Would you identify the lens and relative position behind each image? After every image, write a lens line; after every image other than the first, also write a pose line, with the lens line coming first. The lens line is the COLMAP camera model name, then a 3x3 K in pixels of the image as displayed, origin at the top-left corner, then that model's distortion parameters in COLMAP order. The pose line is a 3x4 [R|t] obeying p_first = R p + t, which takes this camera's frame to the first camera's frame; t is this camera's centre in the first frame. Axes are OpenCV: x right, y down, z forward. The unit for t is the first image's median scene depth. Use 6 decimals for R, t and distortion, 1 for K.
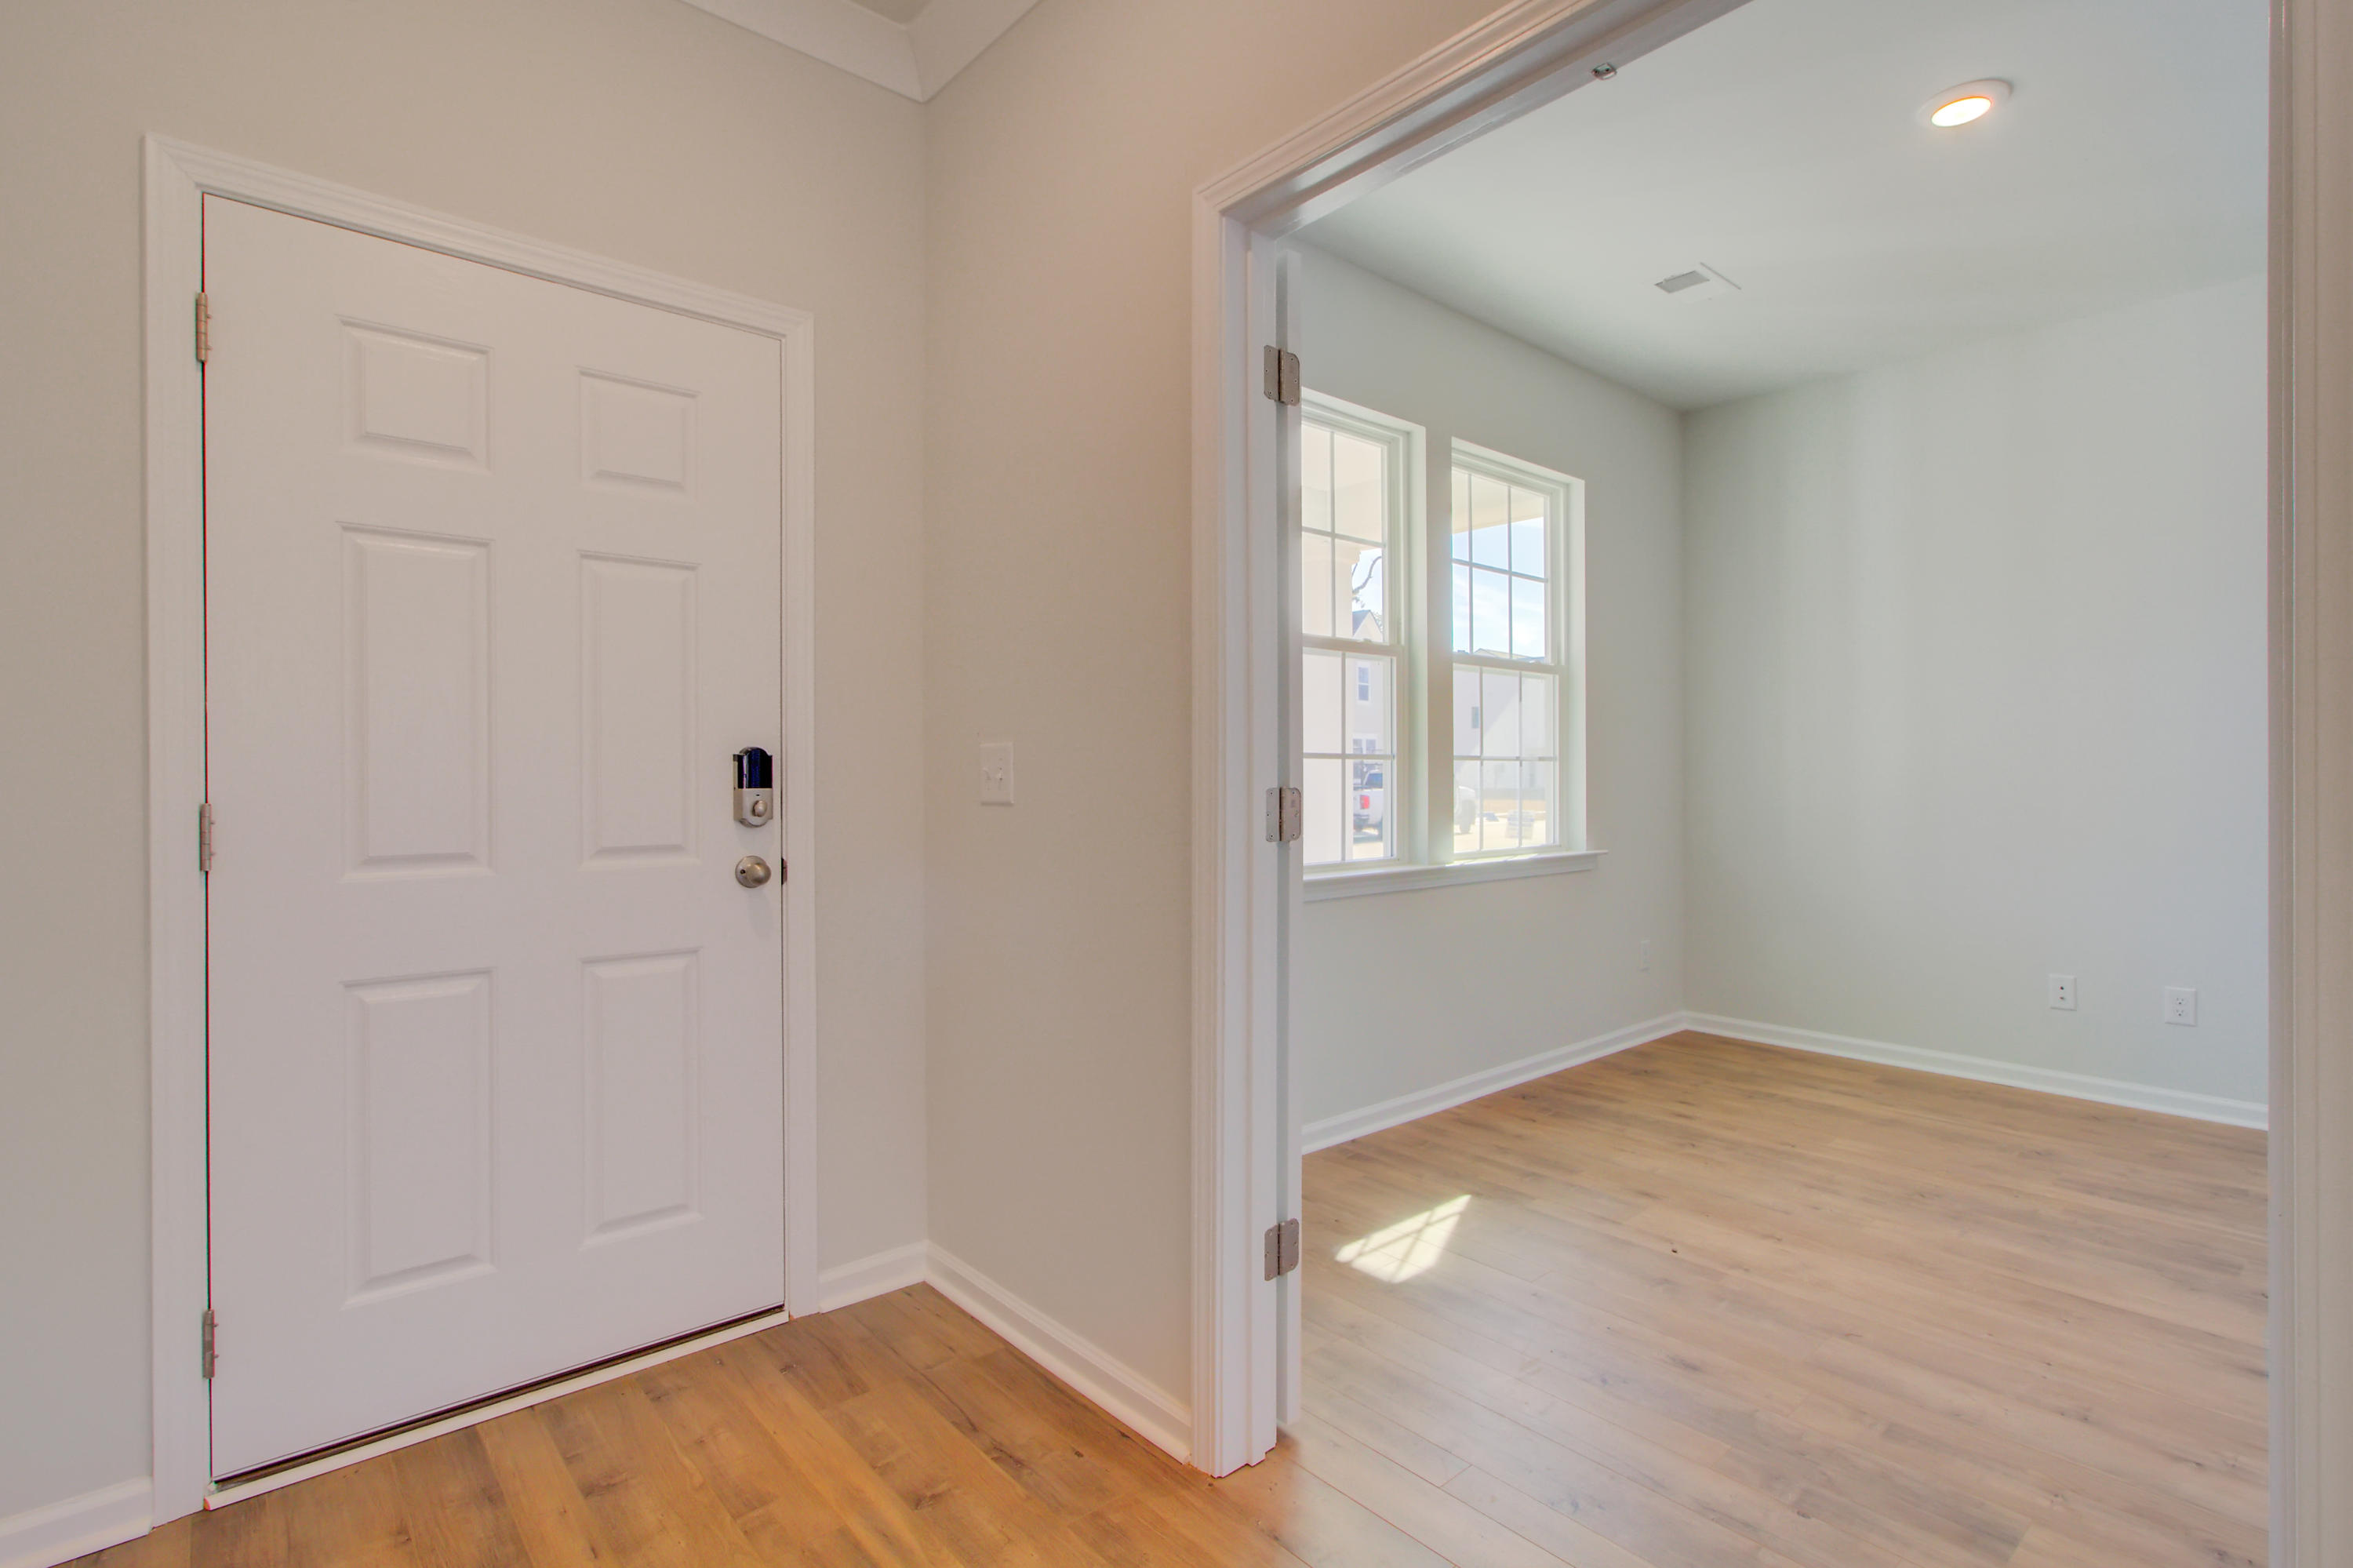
lens RADIAL K [[1119.0, 0, 1185.8], [0, 1119.0, 775.6], [0, 0, 1]] dist [-0.001777, -0.001027]
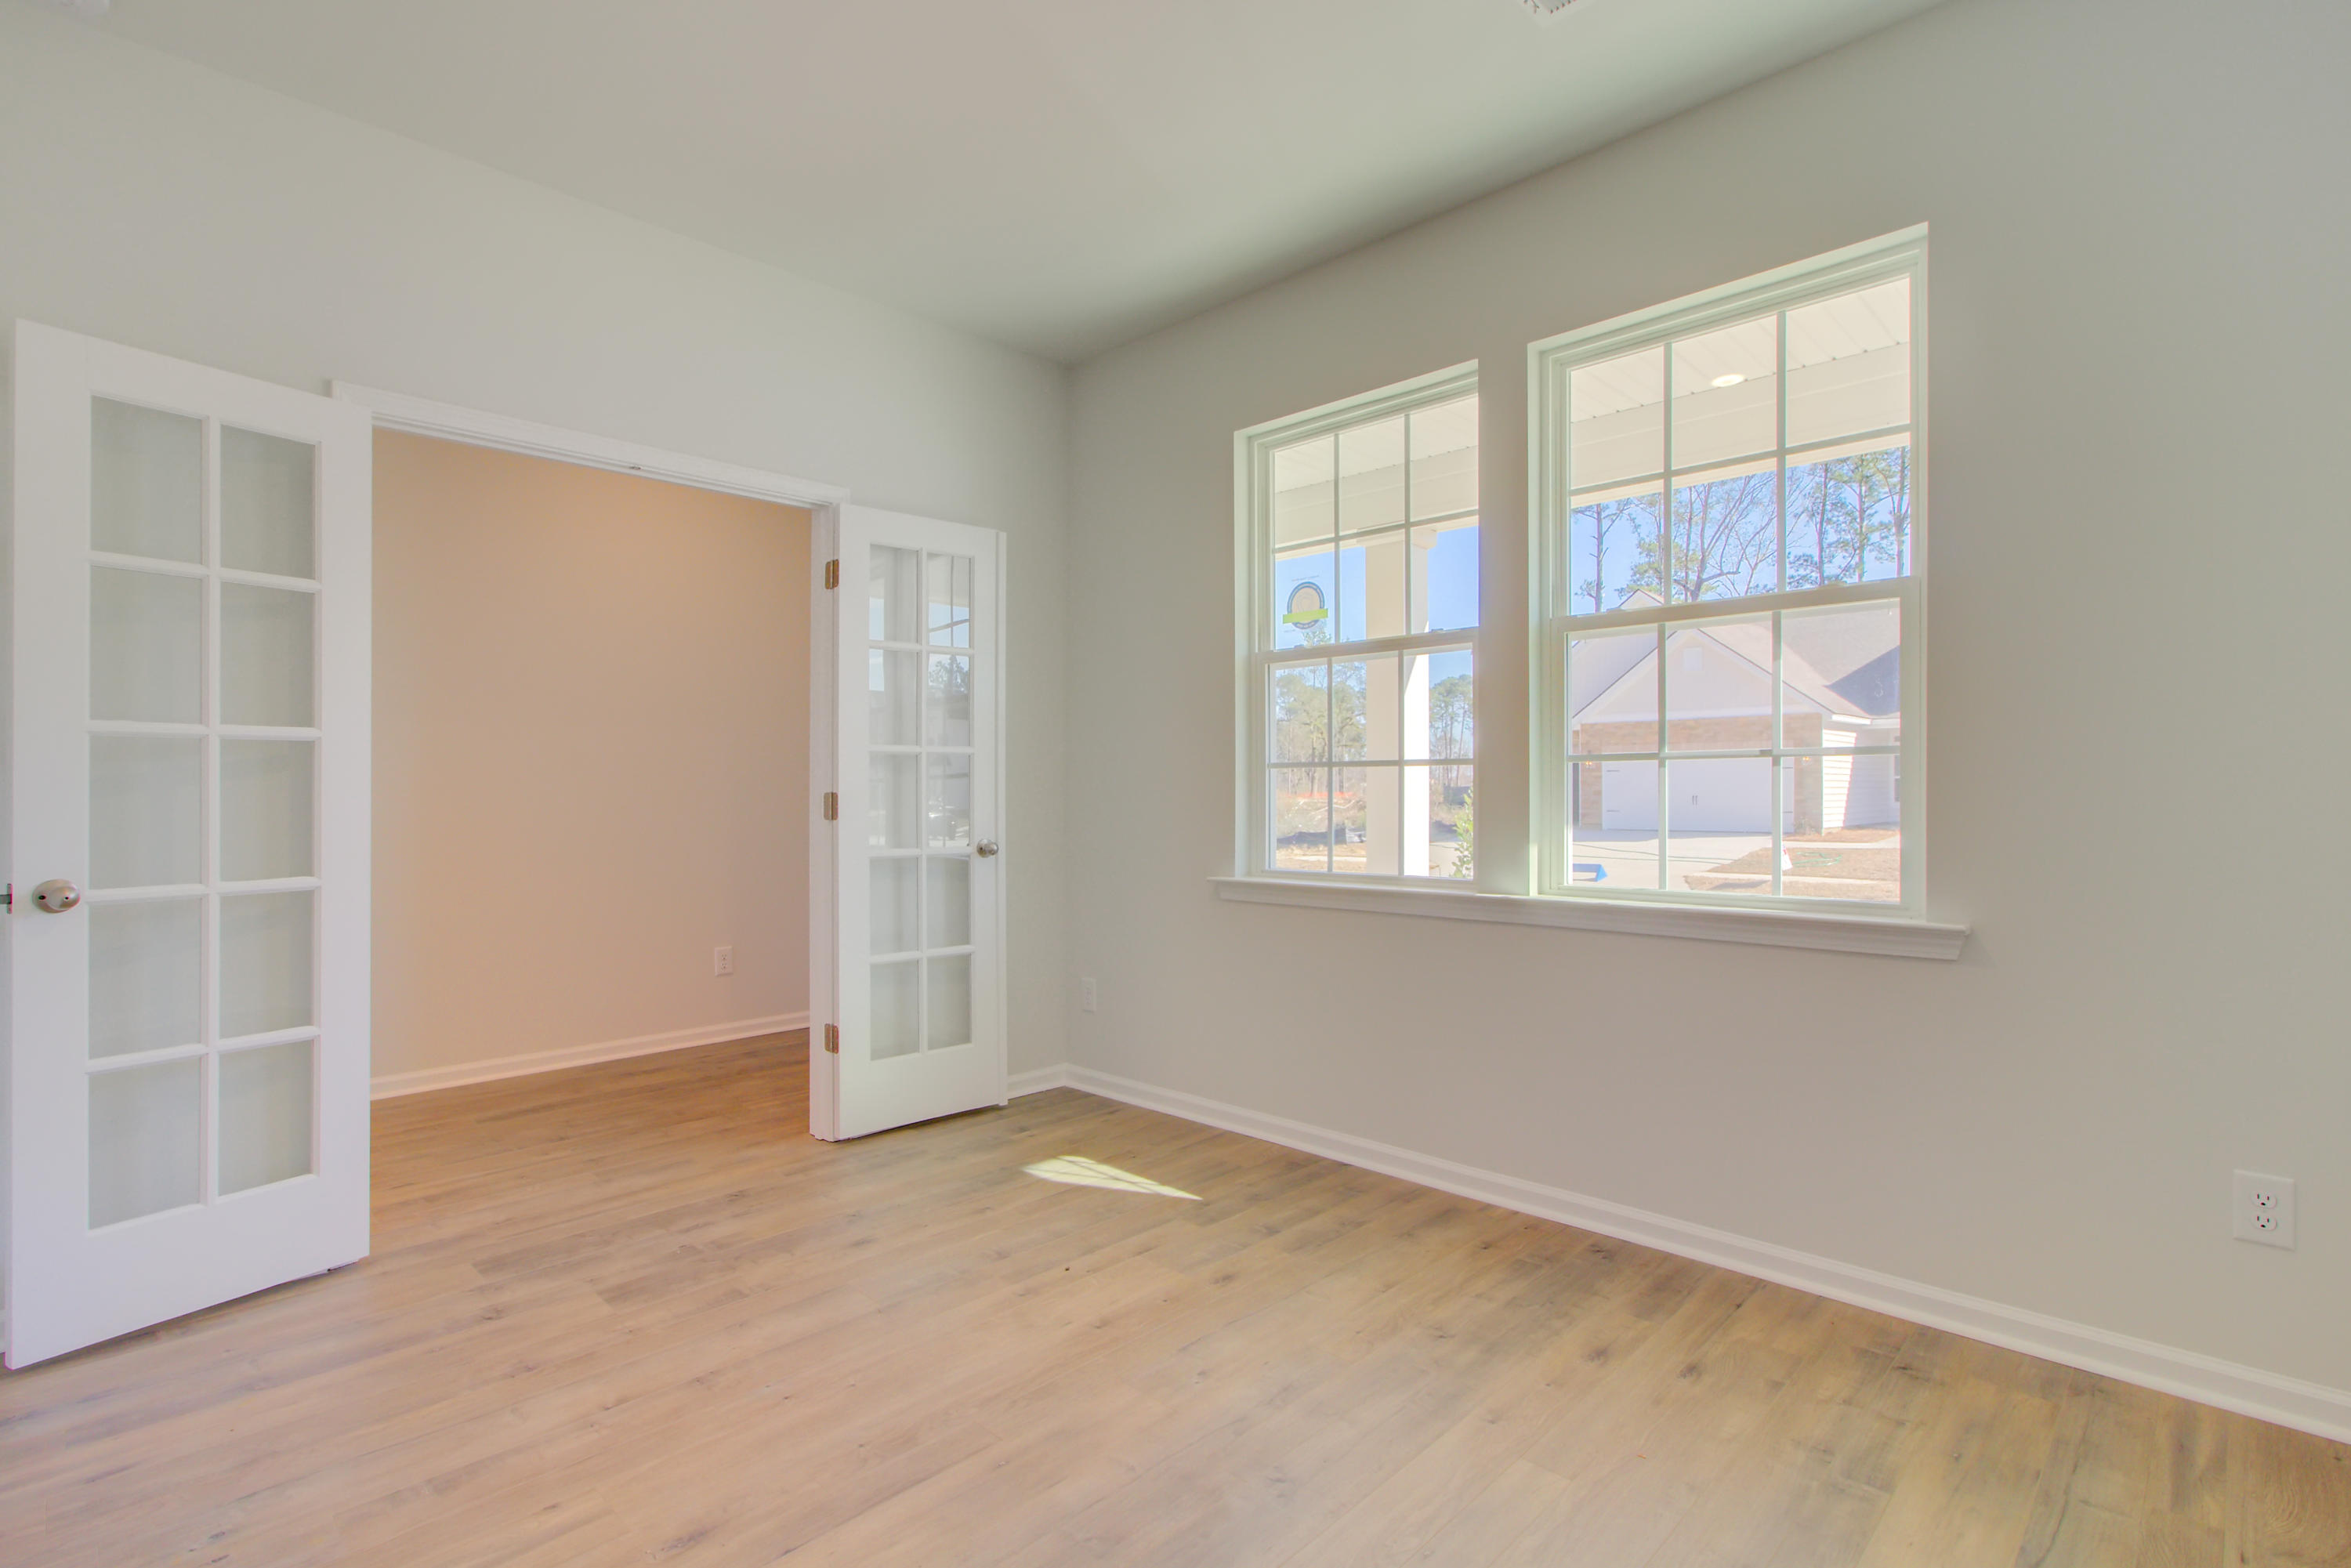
lens RADIAL K [[1117.9, 0, 1182.4], [0, 1117.9, 771.5], [0, 0, 1]] dist [-0.001777, -0.001027]
pose [[0.081552, -0.013387, -0.996579, 1.152637], [-0.000367, 0.999909, -0.013462, 0.003831], [0.996669, 0.001464, 0.081539, 0.825482]]
